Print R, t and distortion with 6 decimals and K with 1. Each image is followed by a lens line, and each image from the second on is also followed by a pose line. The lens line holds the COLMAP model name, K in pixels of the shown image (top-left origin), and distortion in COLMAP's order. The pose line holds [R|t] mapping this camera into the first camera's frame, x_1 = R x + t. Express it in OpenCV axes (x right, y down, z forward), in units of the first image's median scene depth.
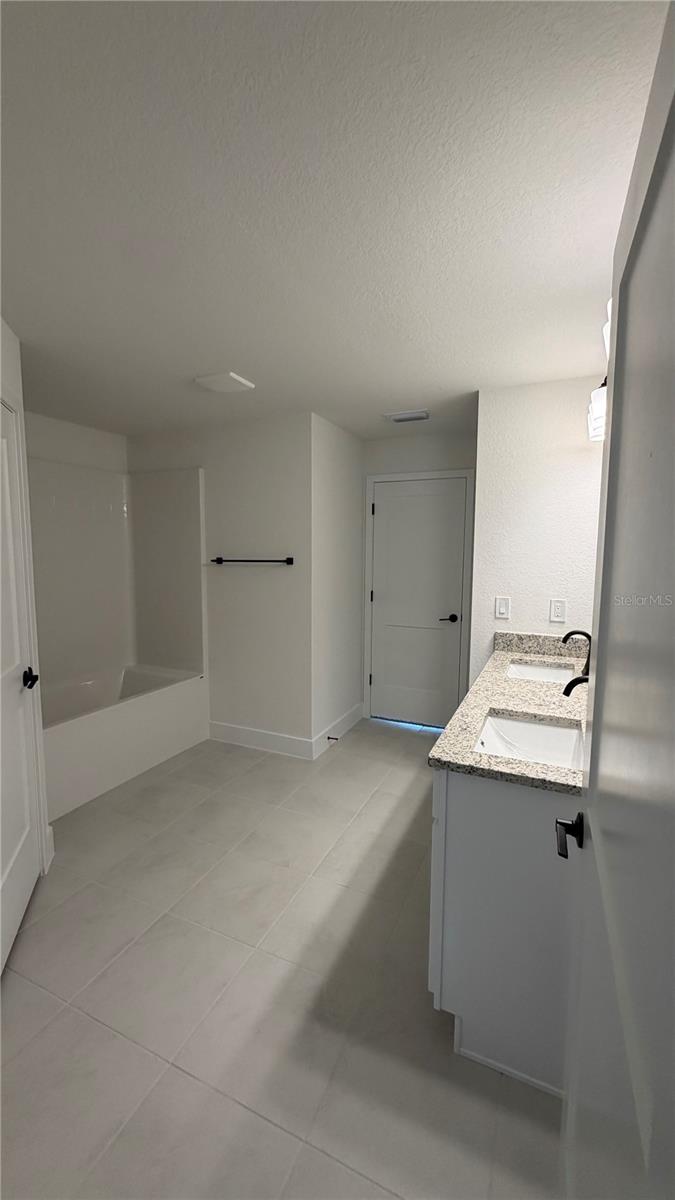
lens RADIAL K [[476.9, 0, 336.2], [0, 476.9, 598.5], [0, 0, 1]] dist [-0.000244, 0.000135]
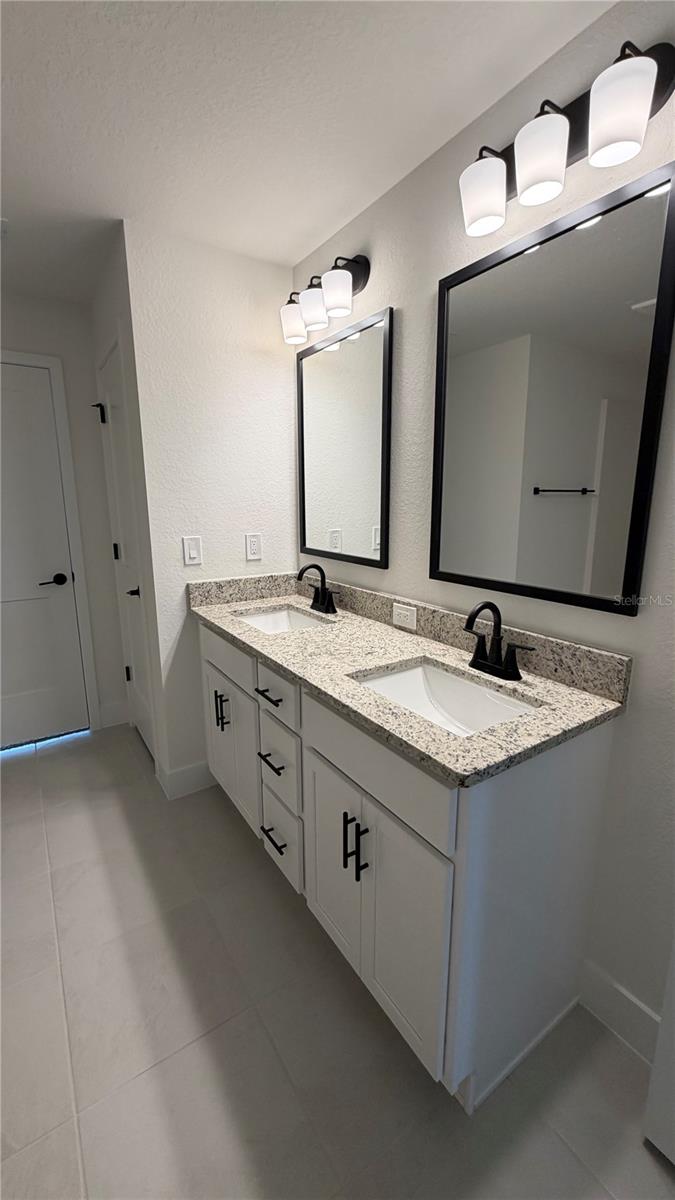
lens RADIAL K [[476.9, 0, 339.1], [0, 476.9, 598.6], [0, 0, 1]] dist [-0.000244, 0.000135]
pose [[0.520573, -0.180792, 0.834457, -0.187056], [0.091664, 0.983510, 0.155901, -0.003019], [-0.848883, -0.004668, 0.528561, 0.412943]]
